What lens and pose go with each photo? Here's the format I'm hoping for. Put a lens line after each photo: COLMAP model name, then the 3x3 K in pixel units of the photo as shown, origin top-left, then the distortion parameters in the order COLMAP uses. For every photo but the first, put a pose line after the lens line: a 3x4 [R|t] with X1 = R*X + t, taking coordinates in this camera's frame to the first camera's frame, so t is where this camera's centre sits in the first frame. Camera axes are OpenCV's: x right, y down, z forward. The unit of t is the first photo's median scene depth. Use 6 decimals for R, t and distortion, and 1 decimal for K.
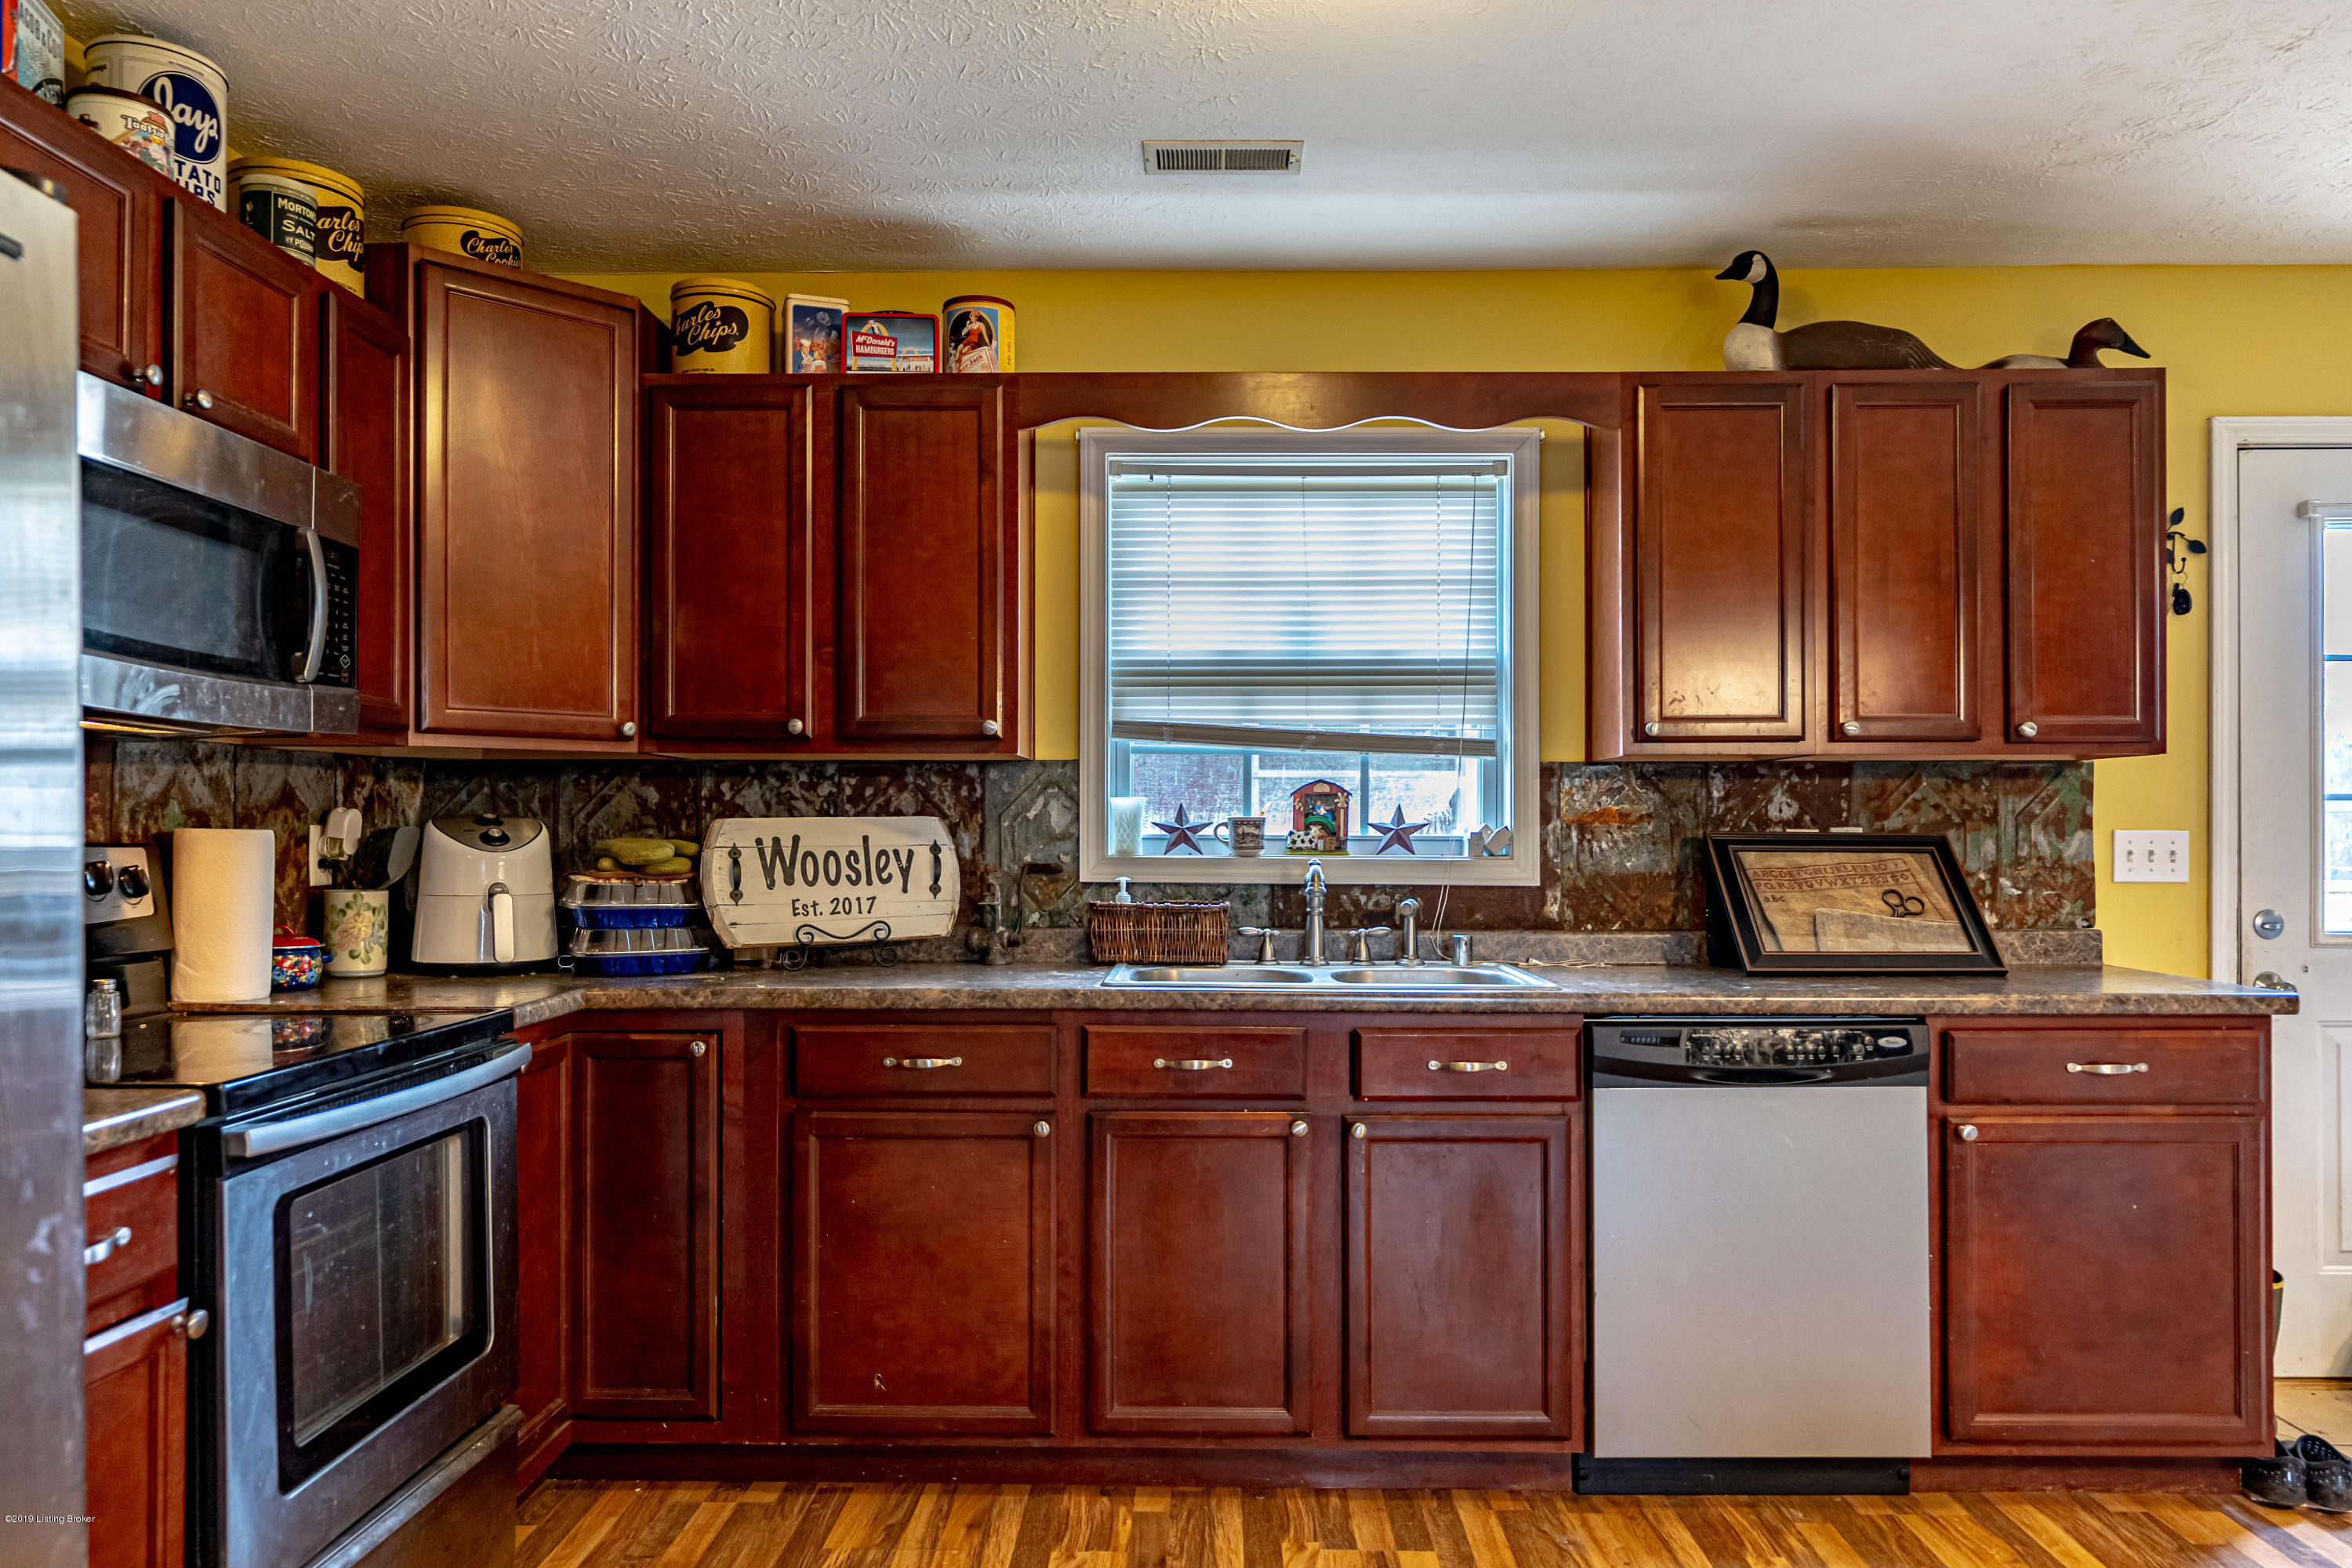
lens RADIAL K [[1510.3, 0, 1167.4], [0, 1510.3, 821.2], [0, 0, 1]] dist [0.005320, 0.001456]
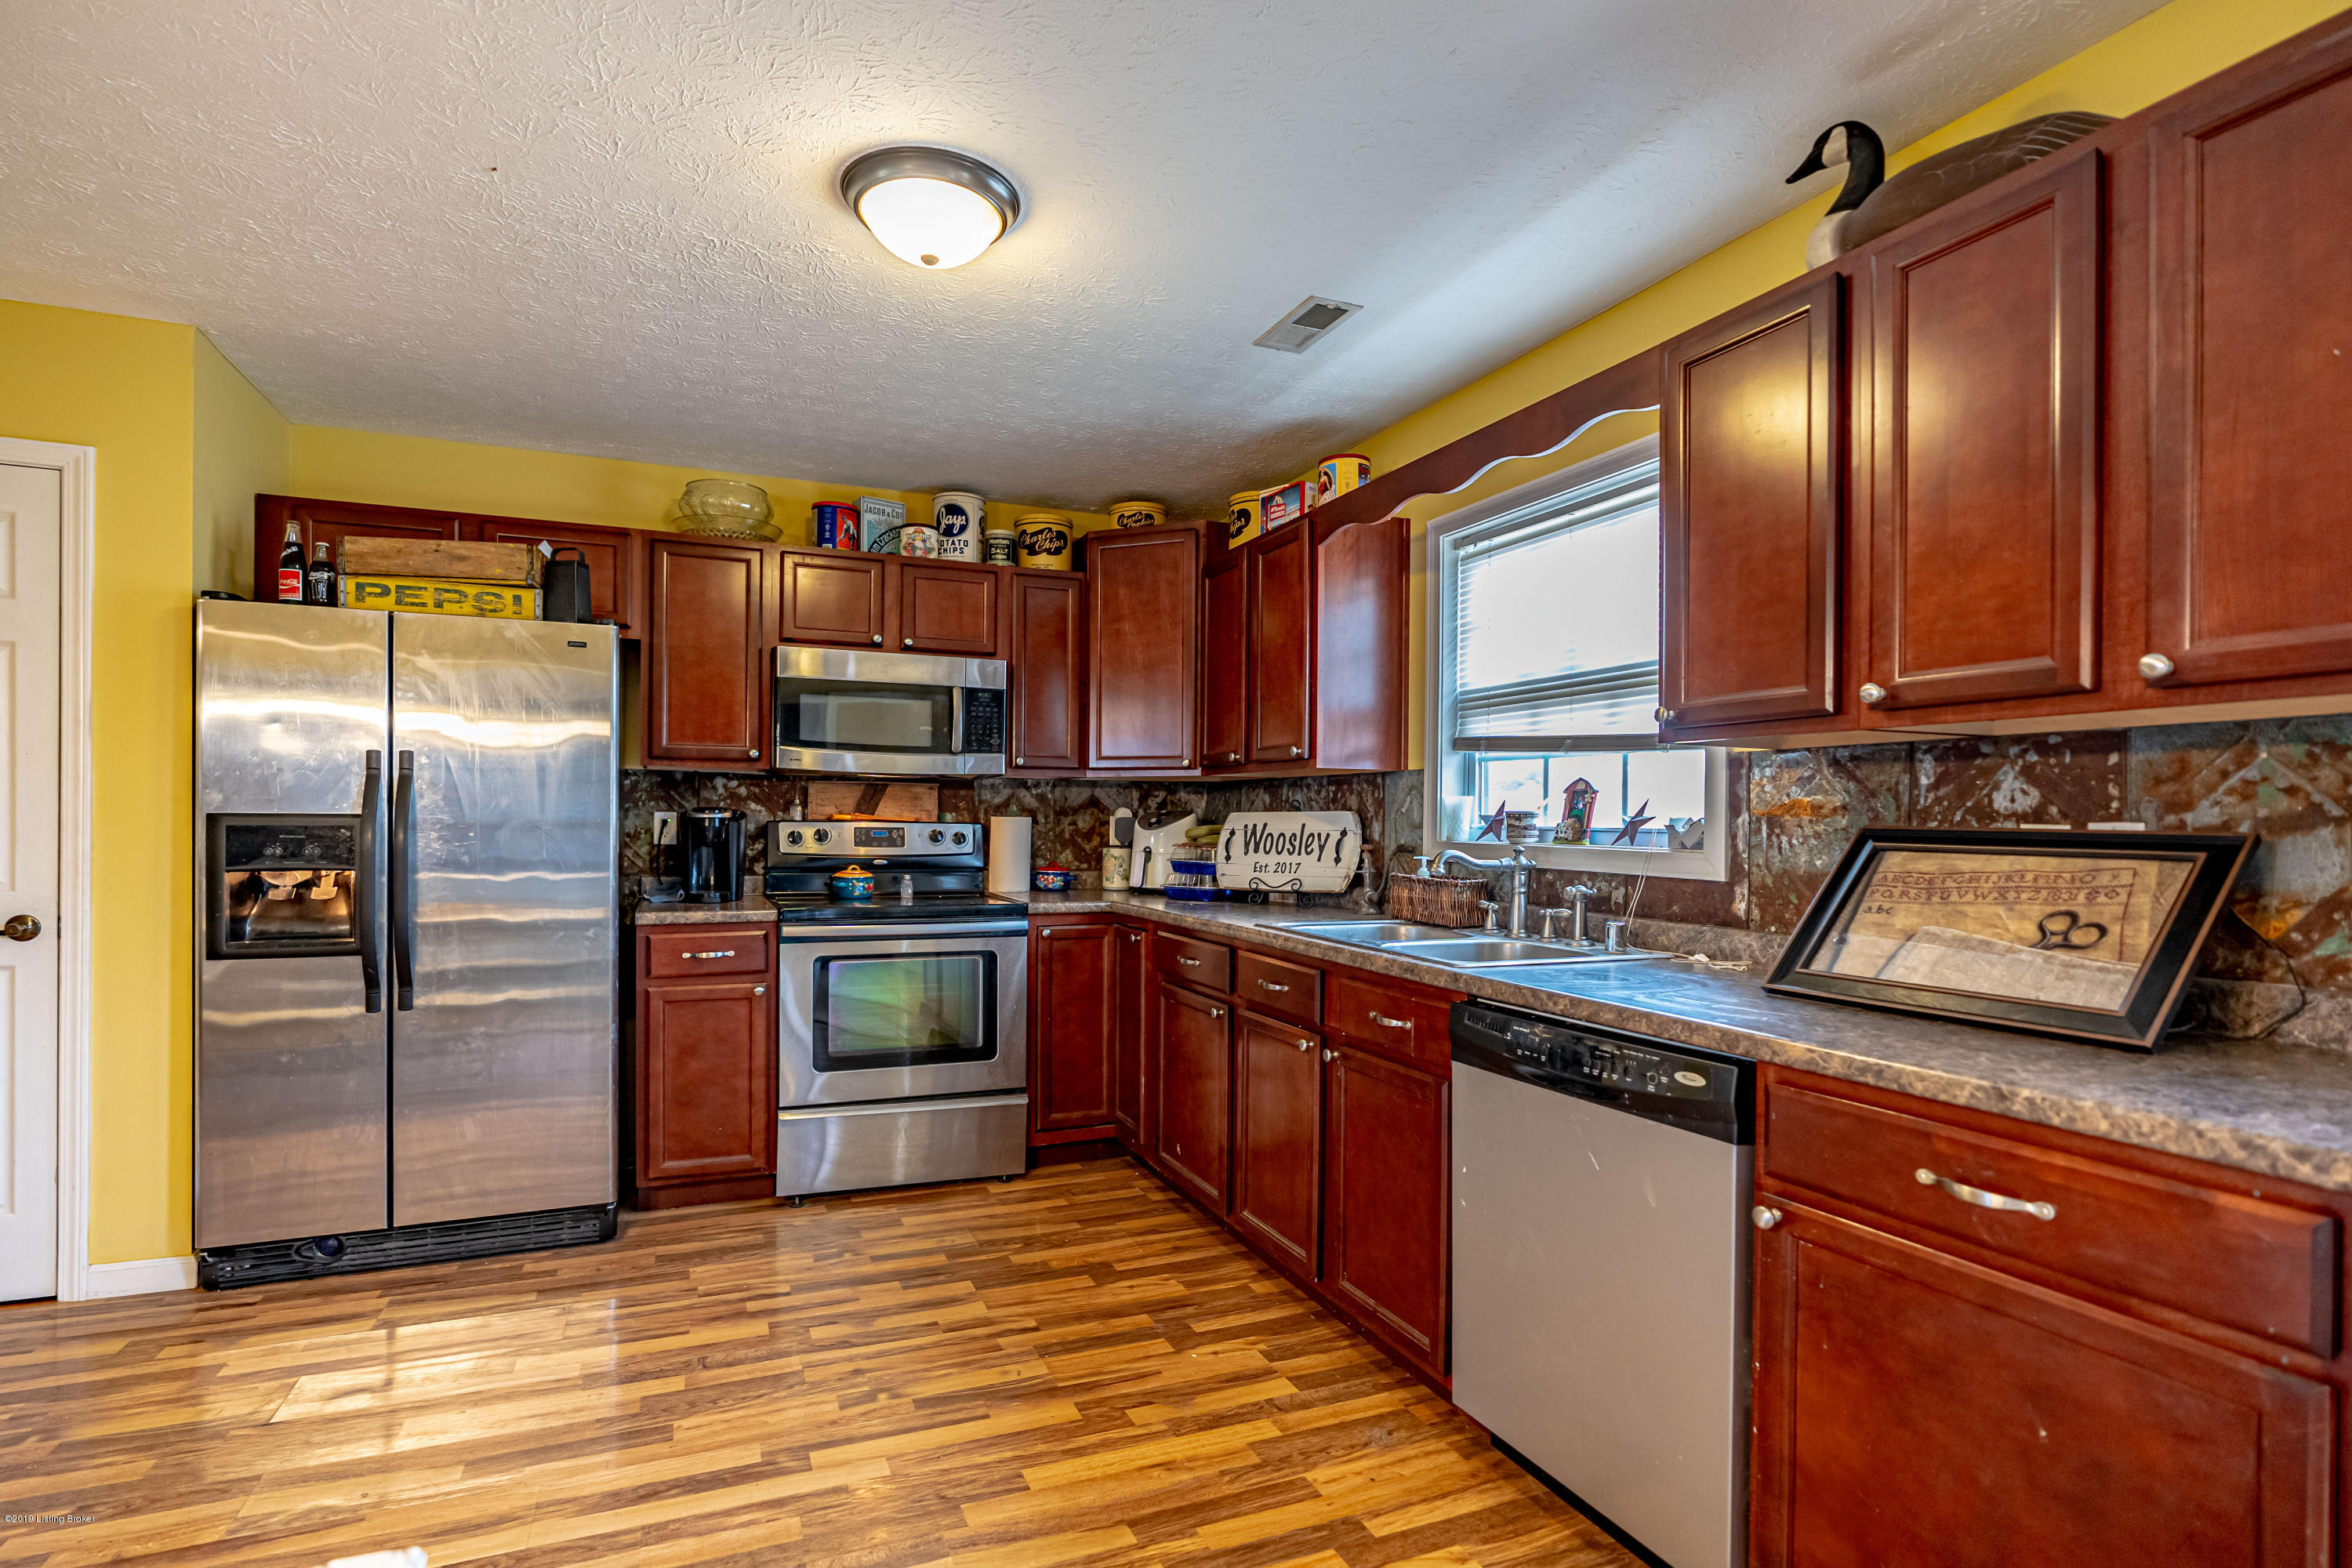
lens RADIAL K [[1107.7, 0, 1304.0], [0, 1107.7, 829.5], [0, 0, 1]] dist [-0.007493, 0.002307]
pose [[0.462525, 0.010844, -0.886540, 0.791105], [-0.004630, 0.999941, 0.009815, 0.004311], [0.886594, -0.000435, 0.462548, 0.461305]]
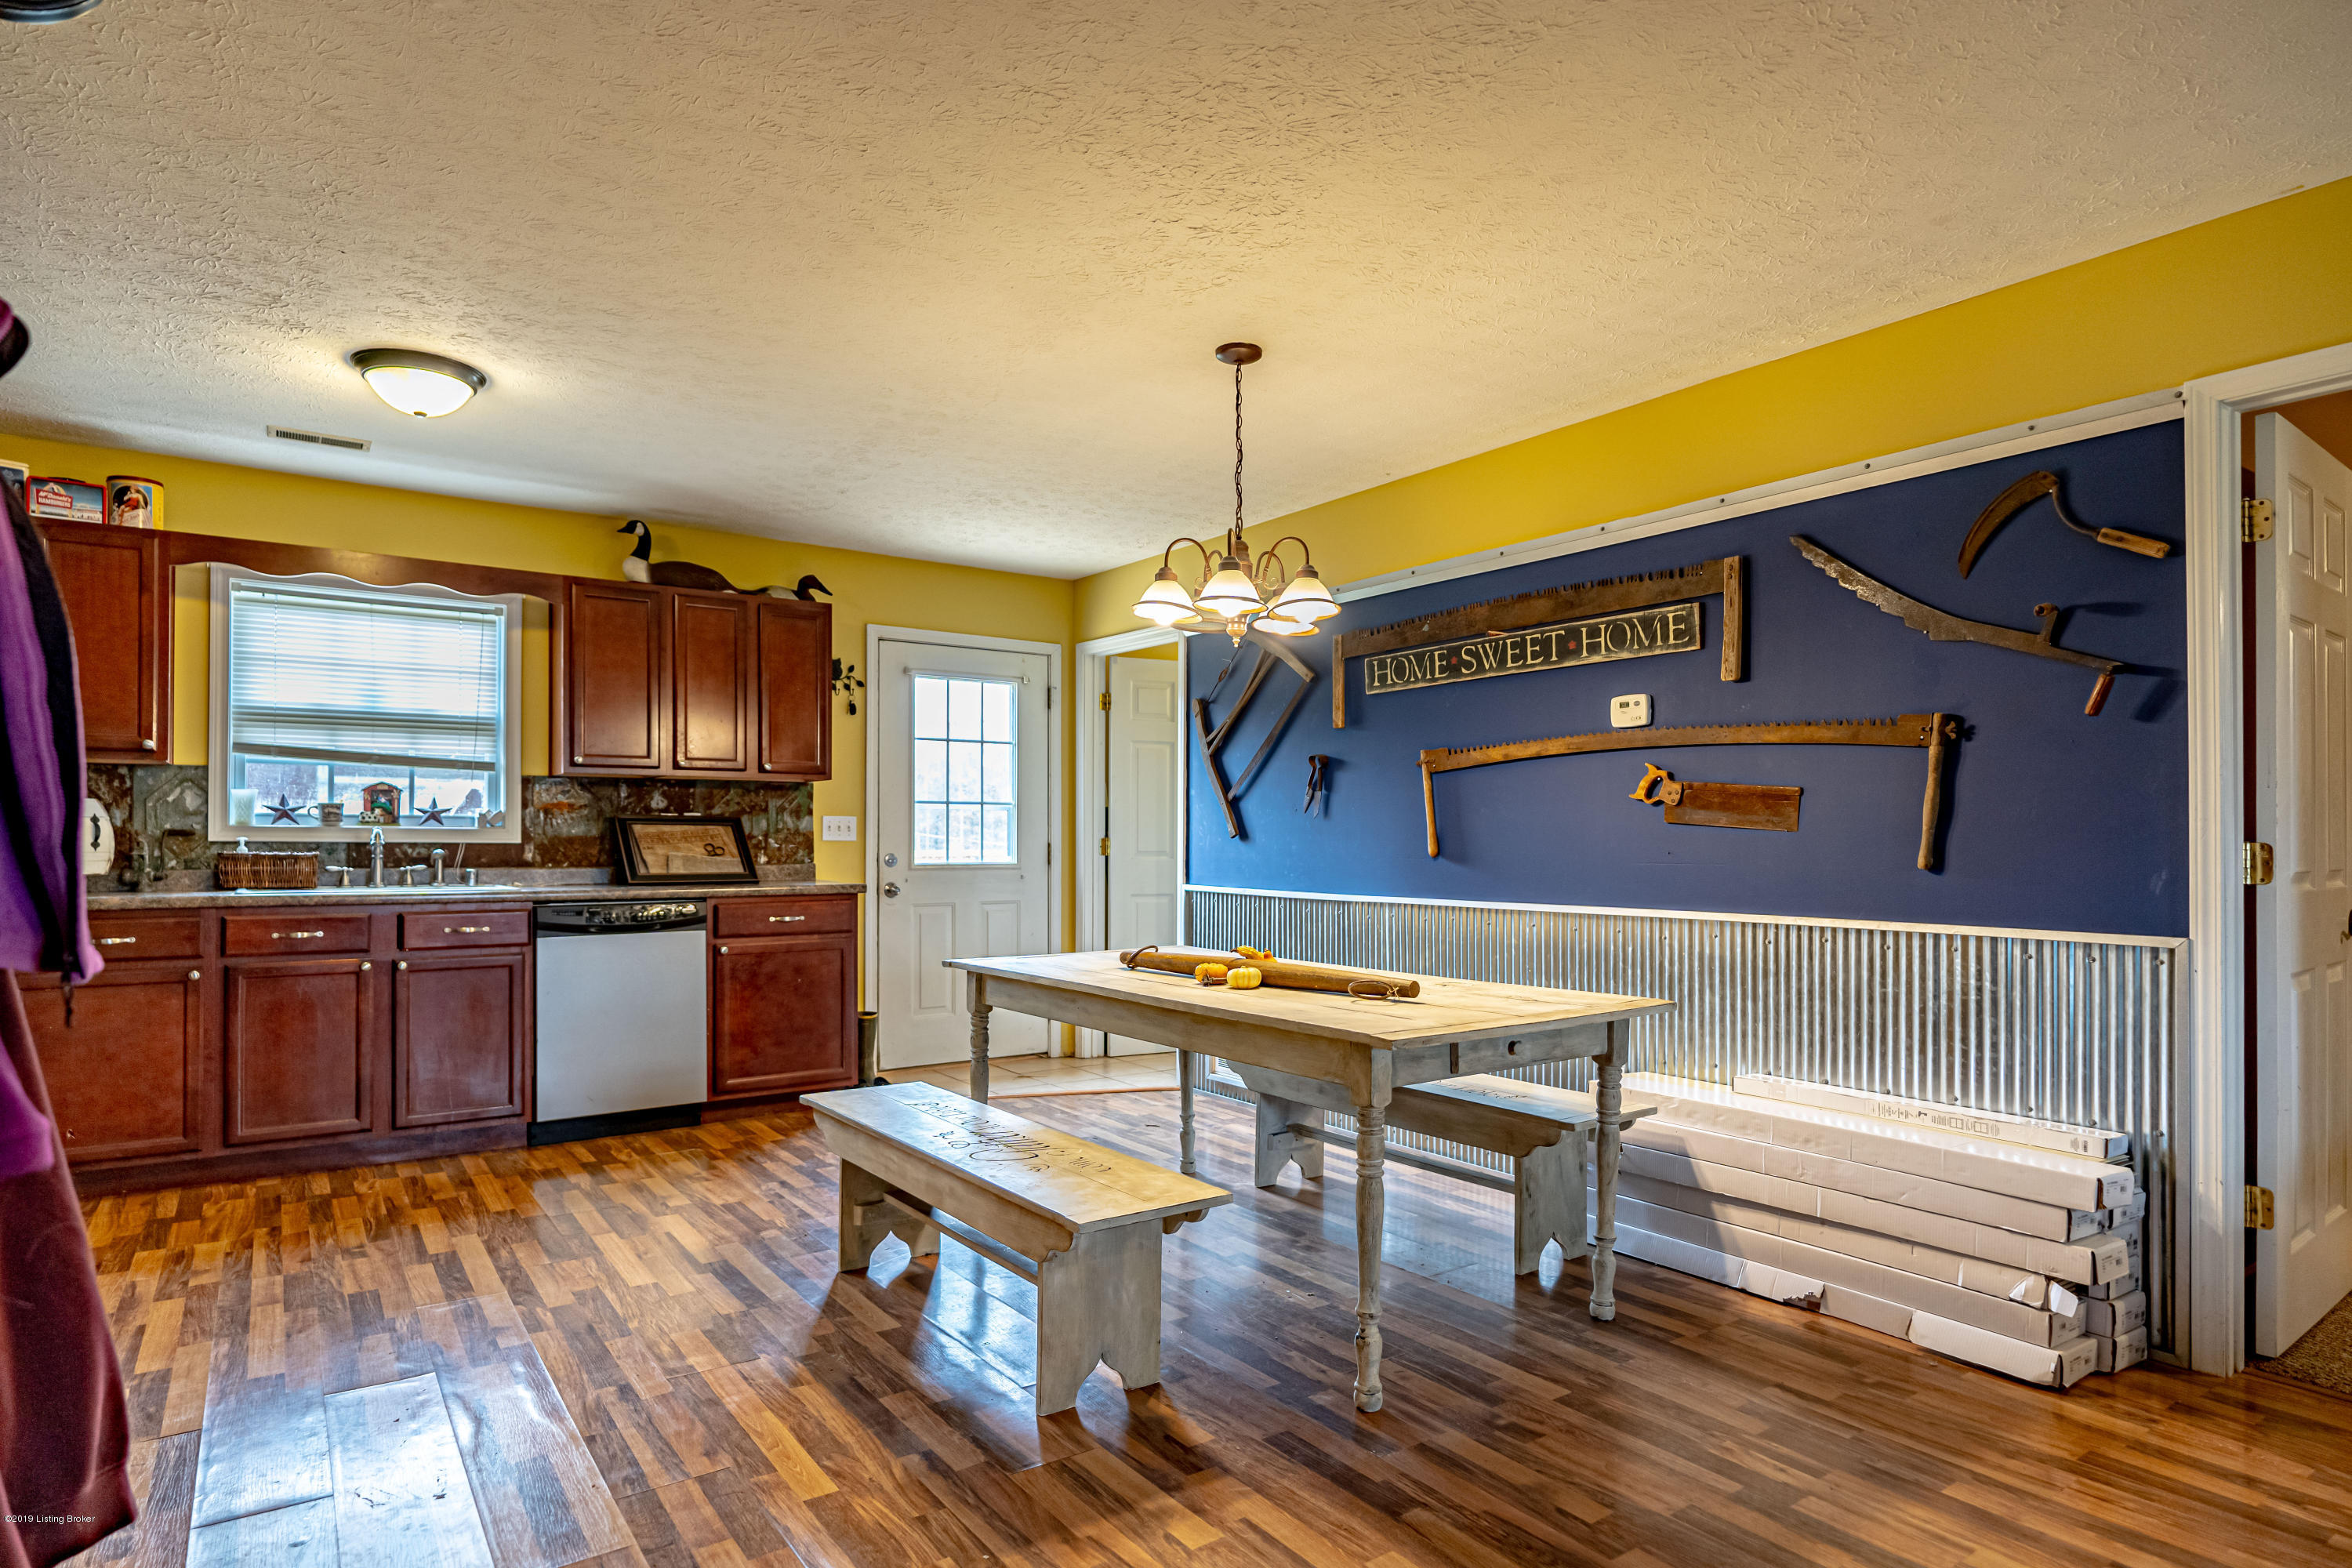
lens RADIAL K [[1189.8, 0, 1104.1], [0, 1189.8, 824.5], [0, 0, 1]] dist [-0.001375, 0.000262]
pose [[0.802571, 0.004681, 0.596538, -0.049020], [-0.004125, 0.999989, -0.002297, 0.022077], [-0.596542, -0.000617, 0.802582, -0.612609]]
